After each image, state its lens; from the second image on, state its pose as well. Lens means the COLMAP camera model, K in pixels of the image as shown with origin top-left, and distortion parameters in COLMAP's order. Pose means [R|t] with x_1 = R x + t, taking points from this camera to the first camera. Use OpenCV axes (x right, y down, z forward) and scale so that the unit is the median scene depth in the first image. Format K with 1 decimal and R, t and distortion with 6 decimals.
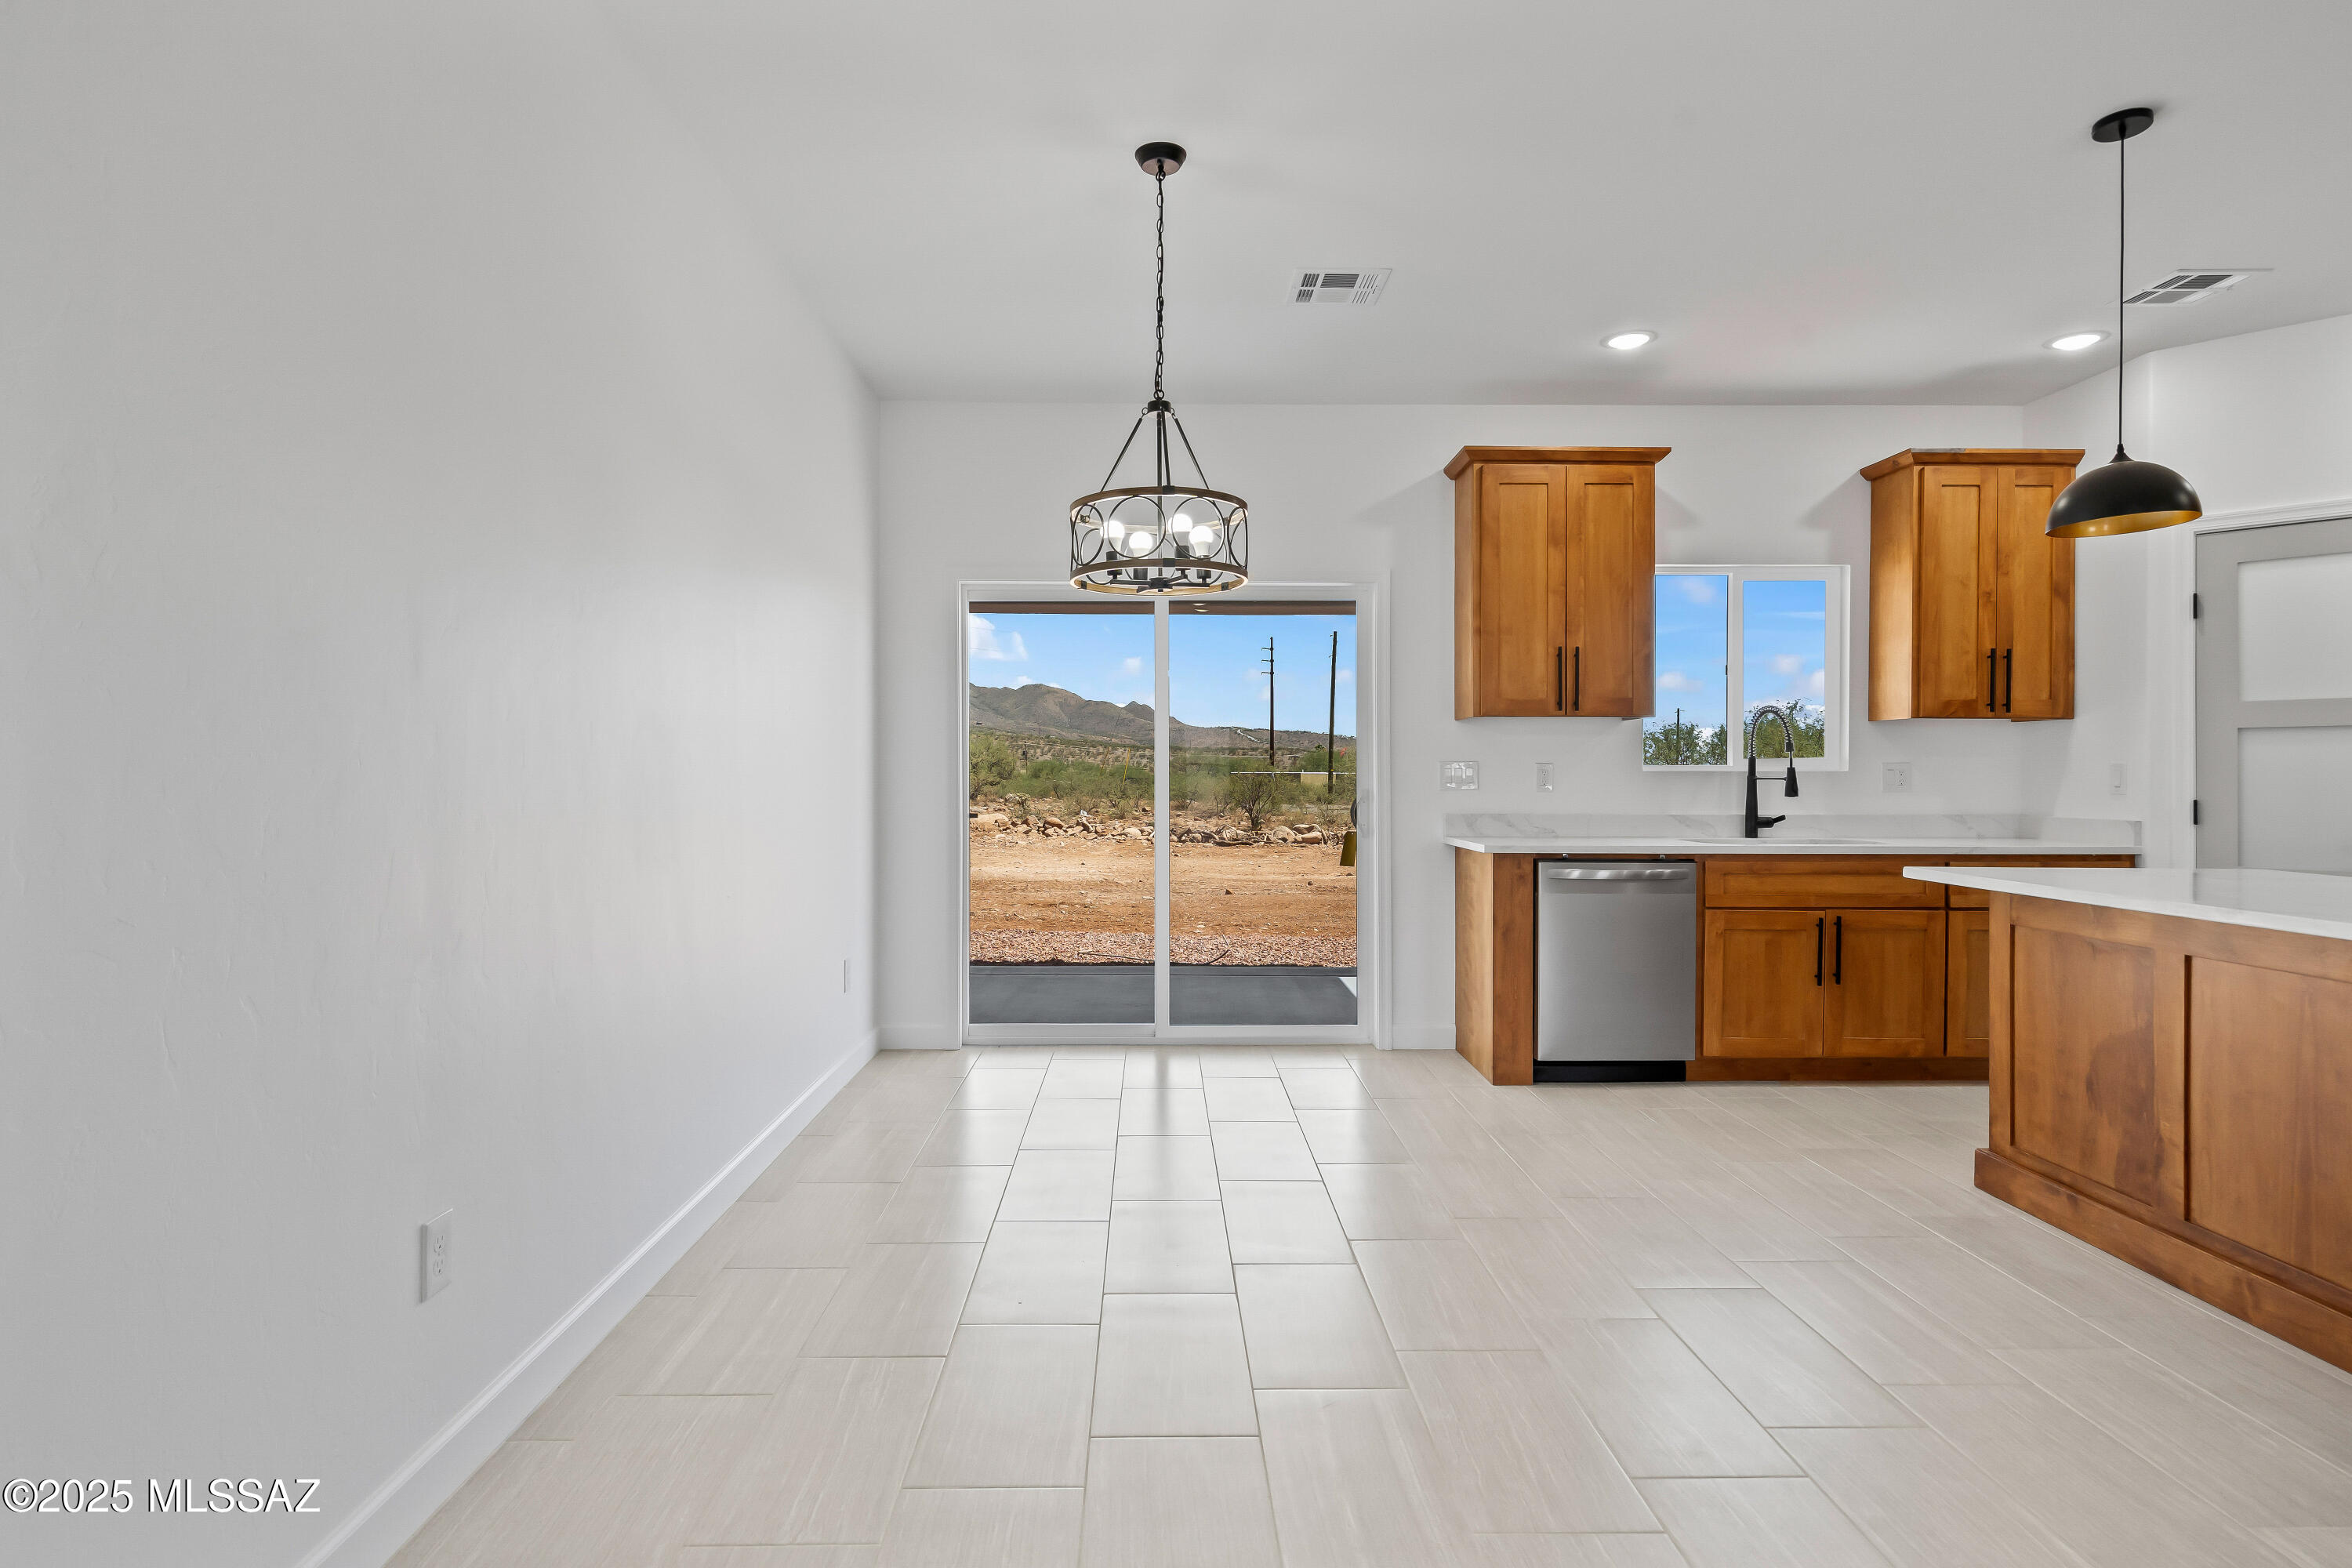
lens RADIAL K [[1252.2, 0, 1159.4], [0, 1252.2, 776.0], [0, 0, 1]] dist [0.006221, 0.000811]
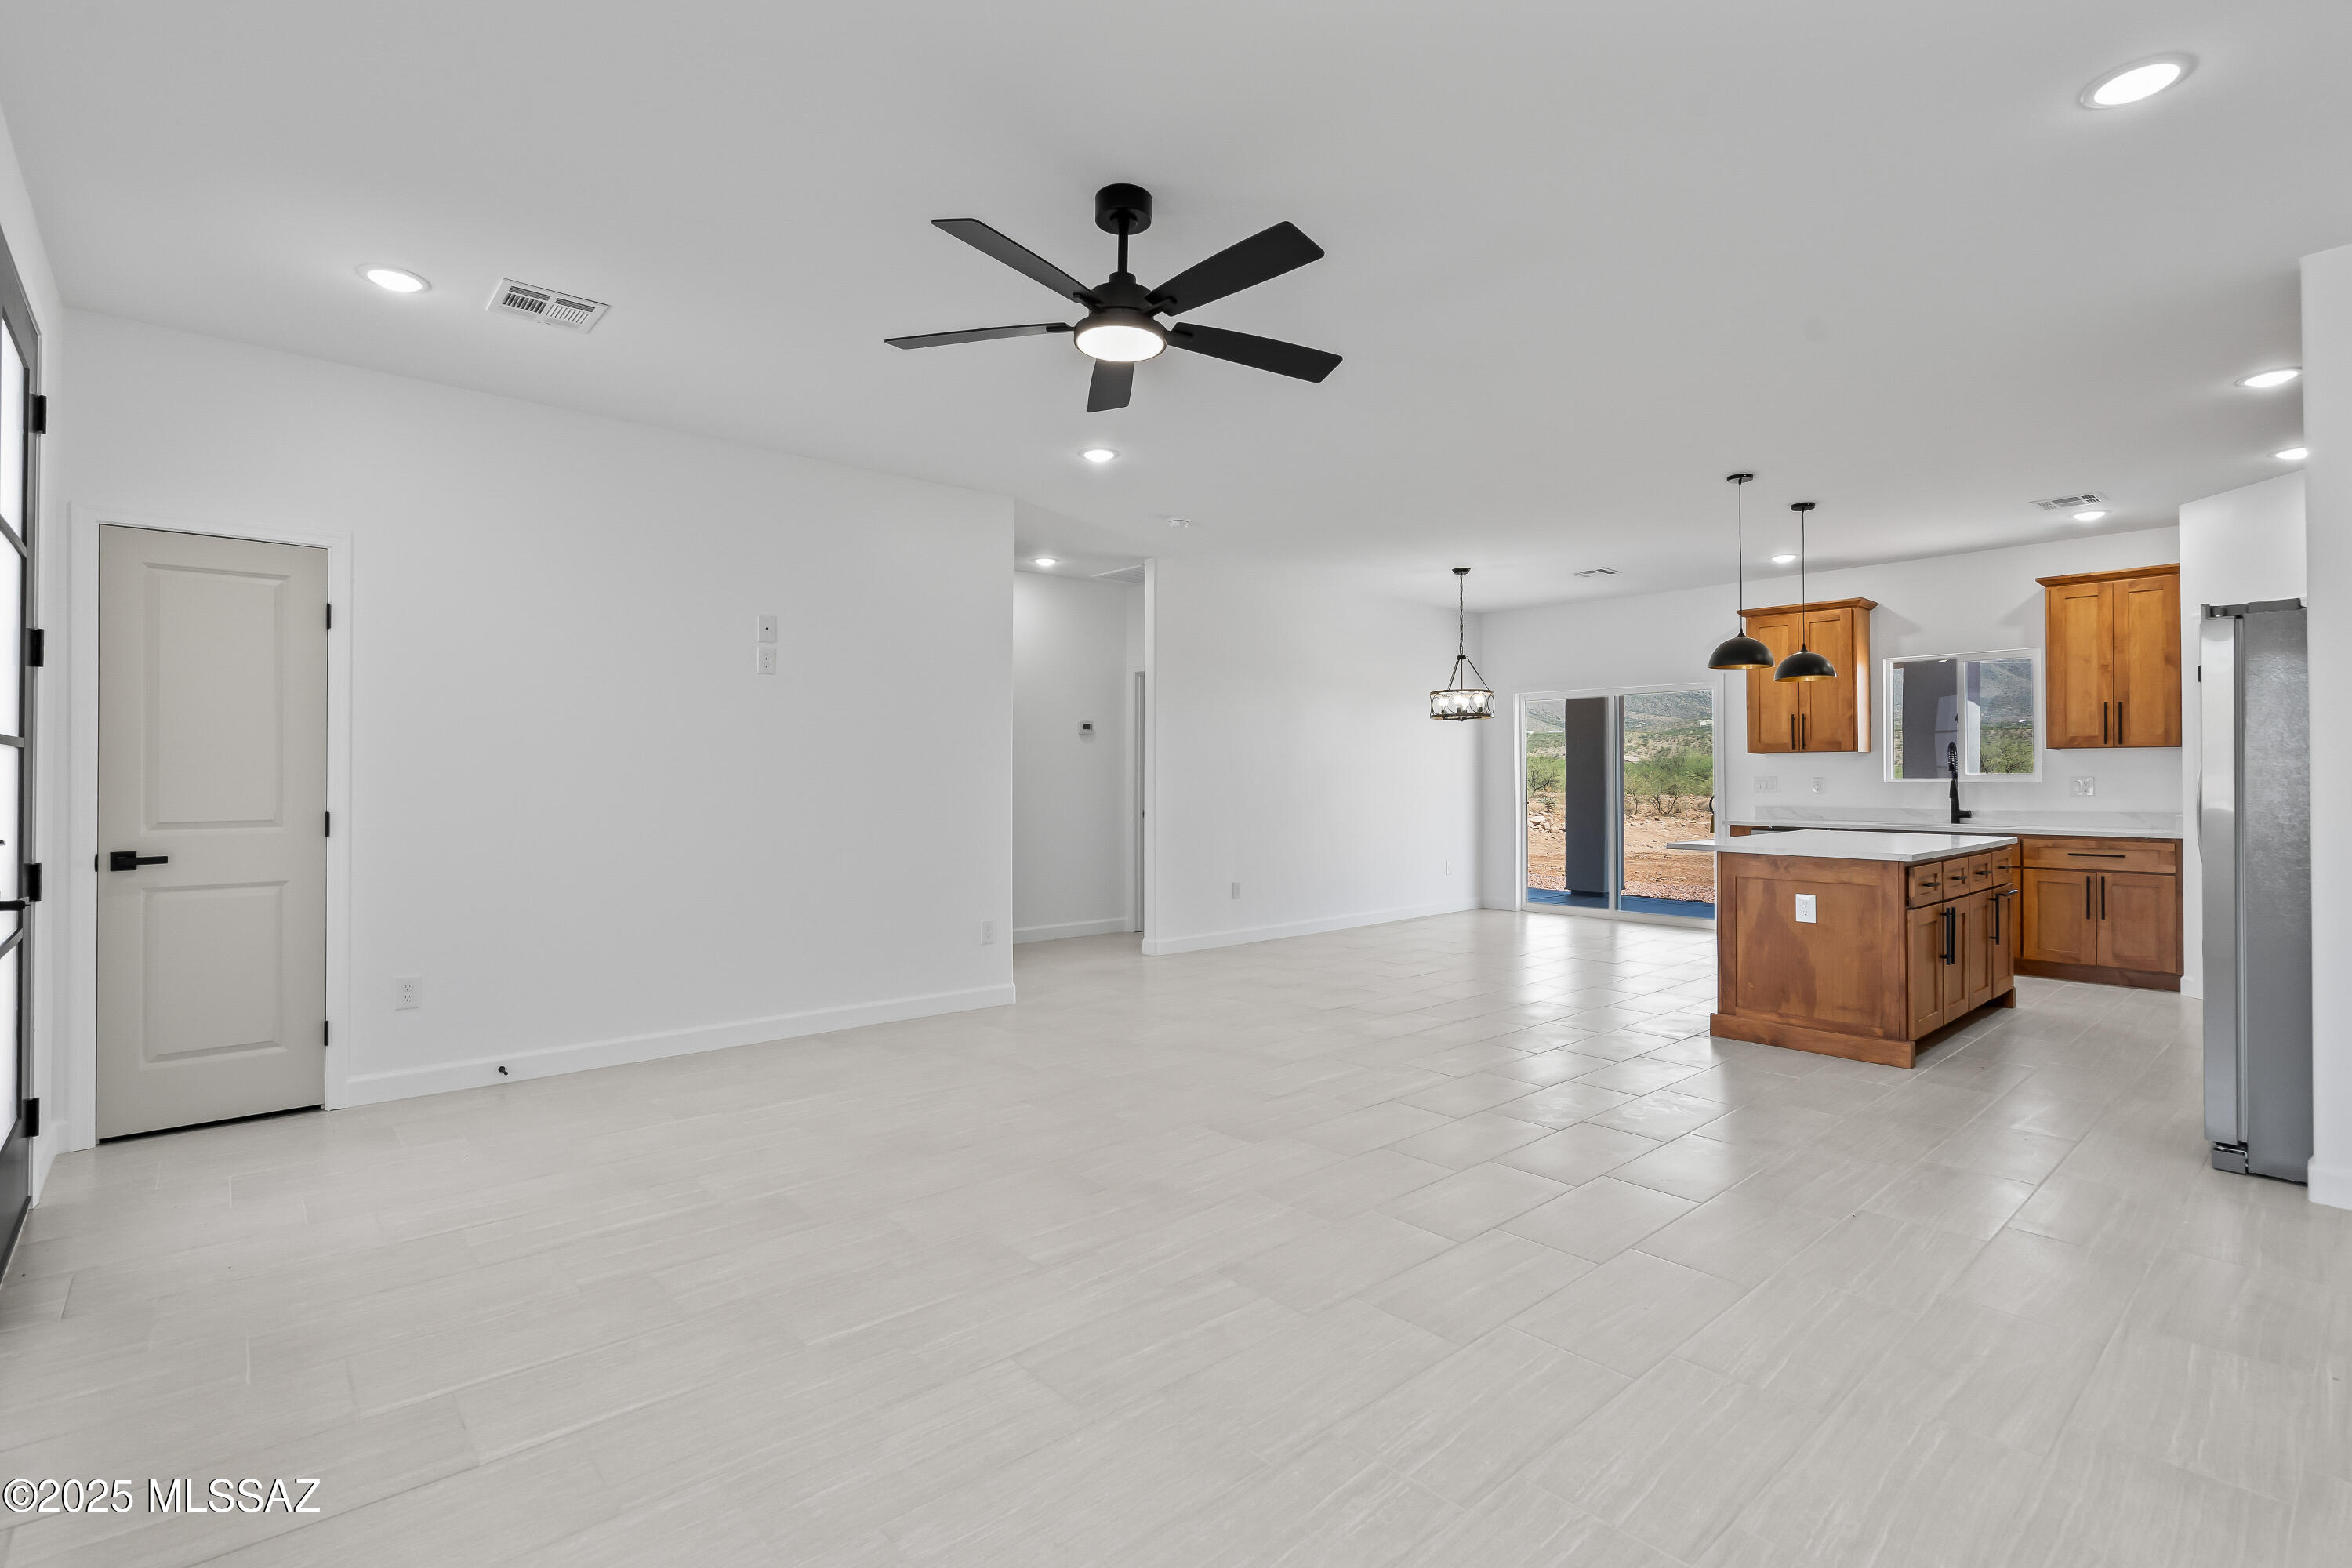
lens RADIAL K [[1088.4, 0, 1141.4], [0, 1088.4, 764.6], [0, 0, 1]] dist [-0.006941, 0.004021]
pose [[0.640190, -0.011622, -0.768129, 0.922648], [0.001727, 0.999905, -0.013690, -0.009631], [0.768215, 0.007438, 0.640149, -0.738620]]
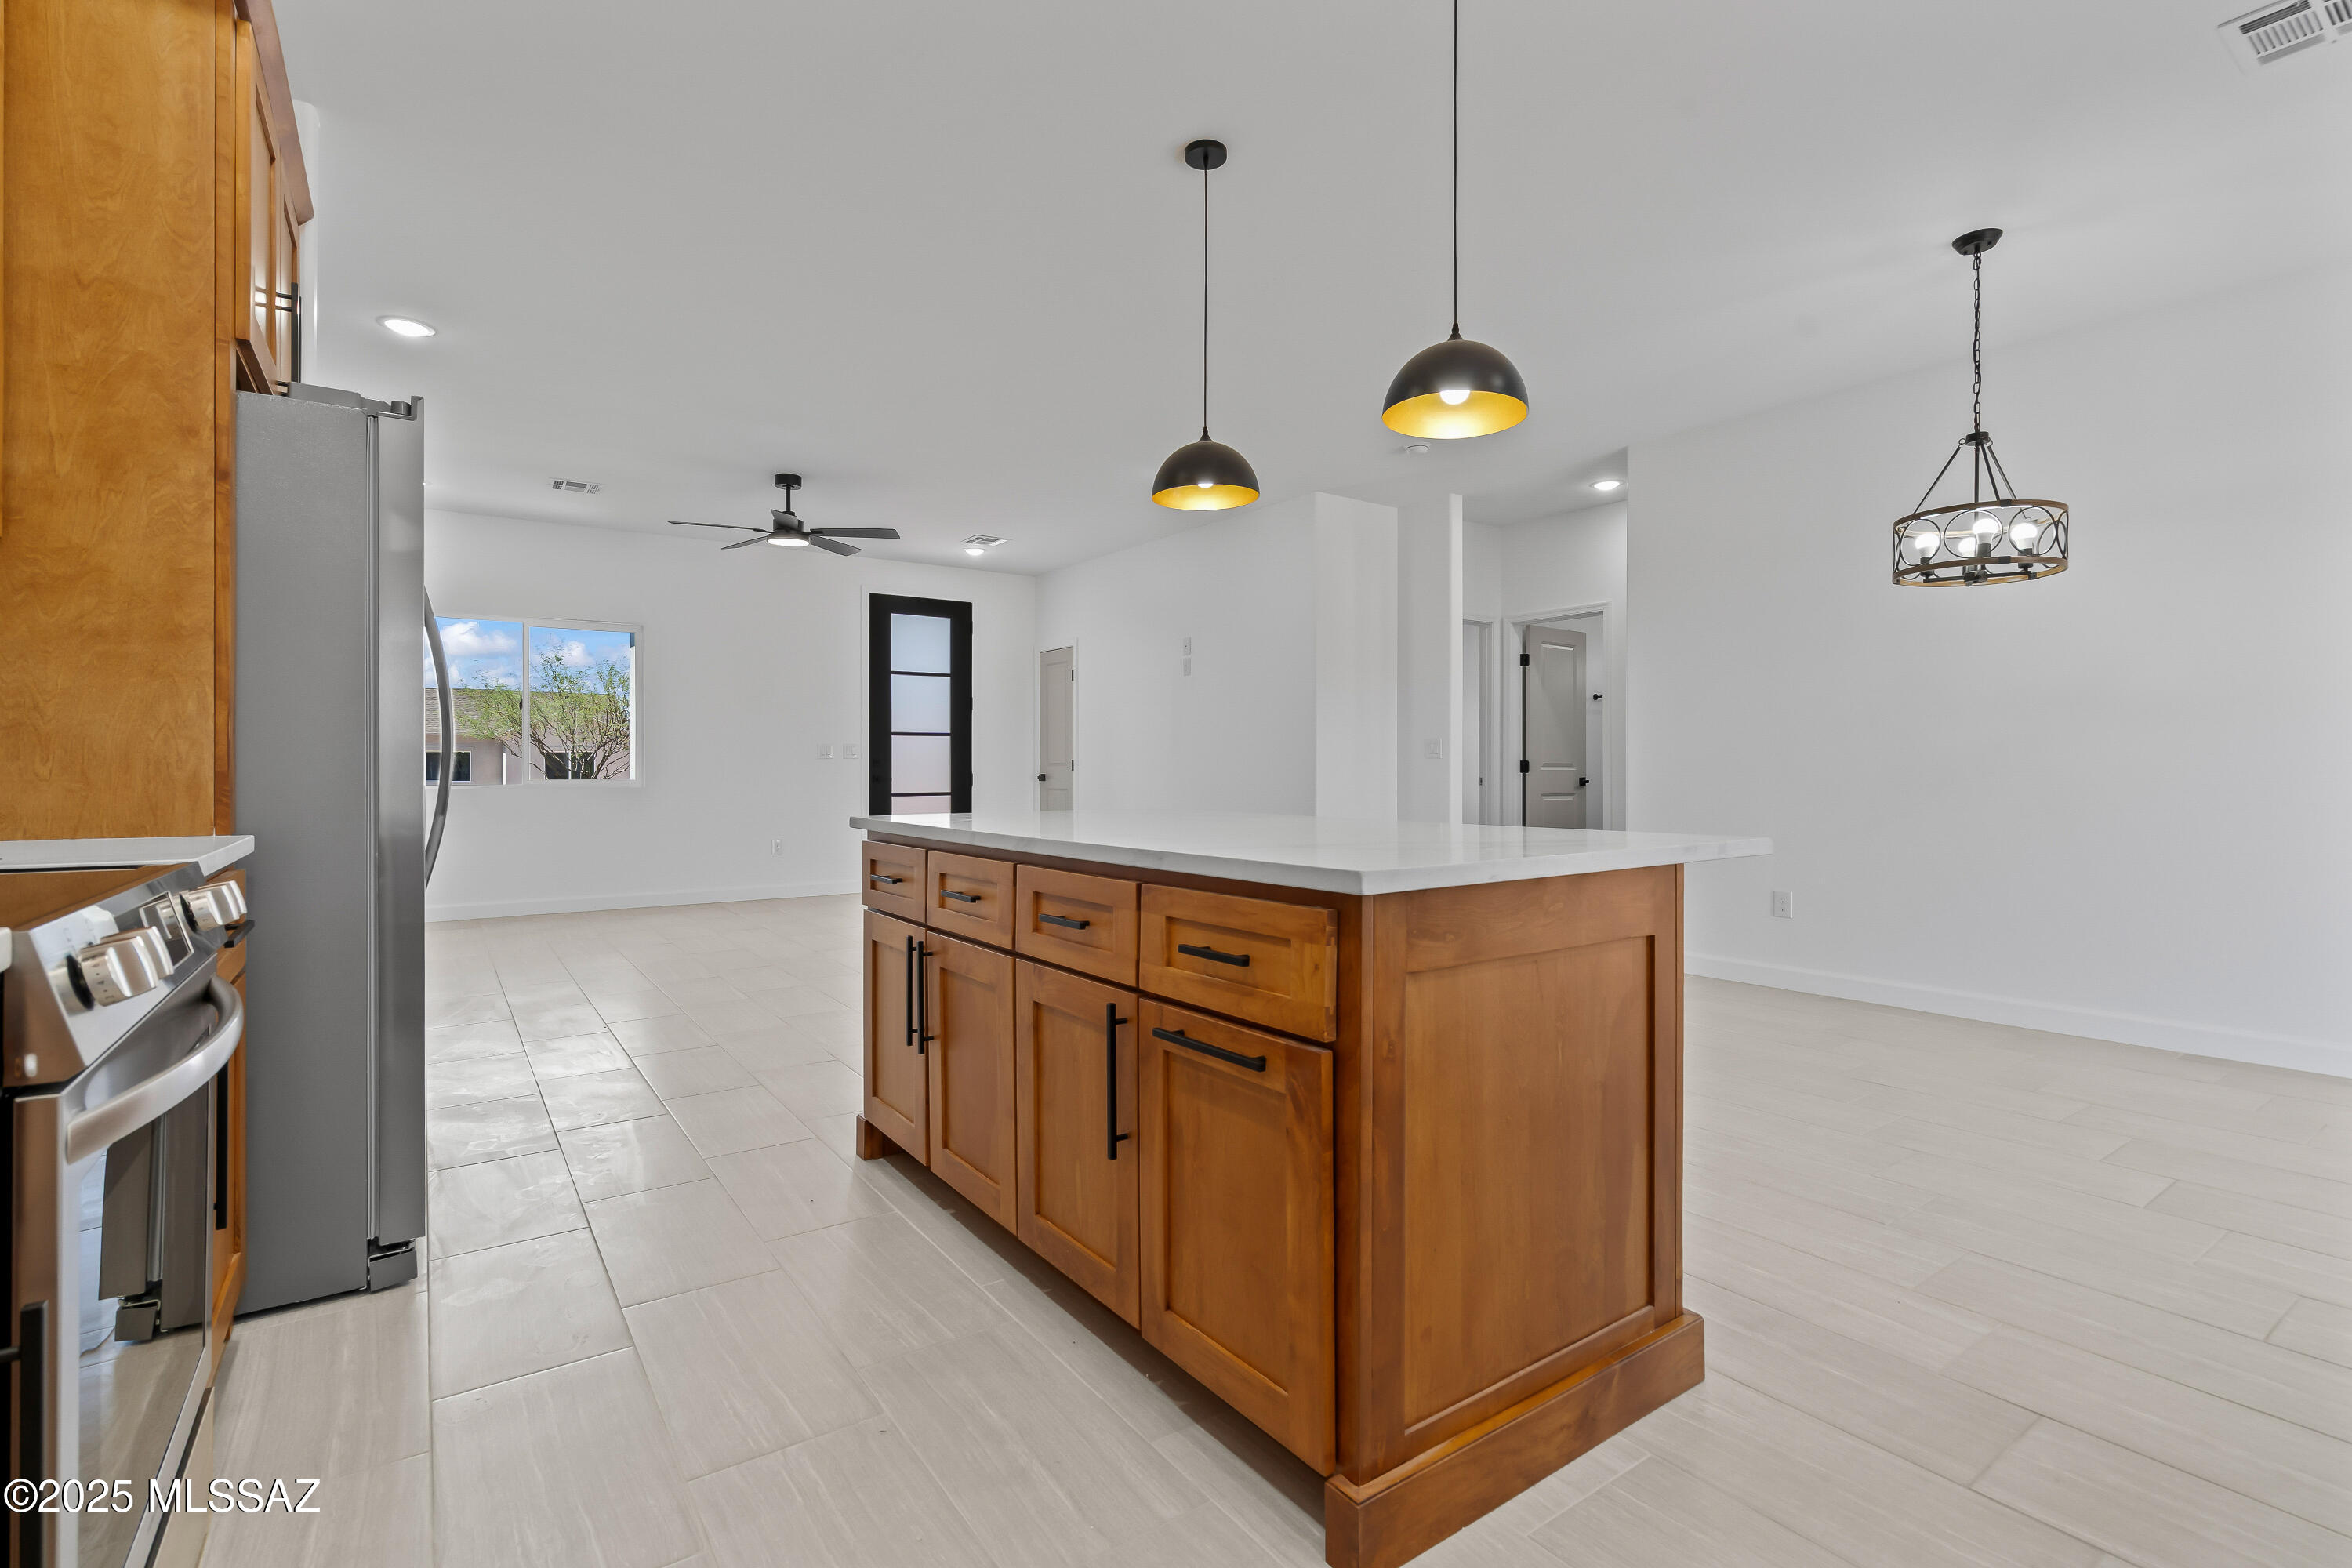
lens RADIAL K [[1088.4, 0, 1158.2], [0, 1088.4, 773.9], [0, 0, 1]] dist [-0.006941, 0.004021]
pose [[-0.833332, 0.003304, -0.552763, 0.832822], [0.002257, 0.999994, 0.002574, 0.031694], [0.552768, 0.000898, -0.833334, 0.918777]]
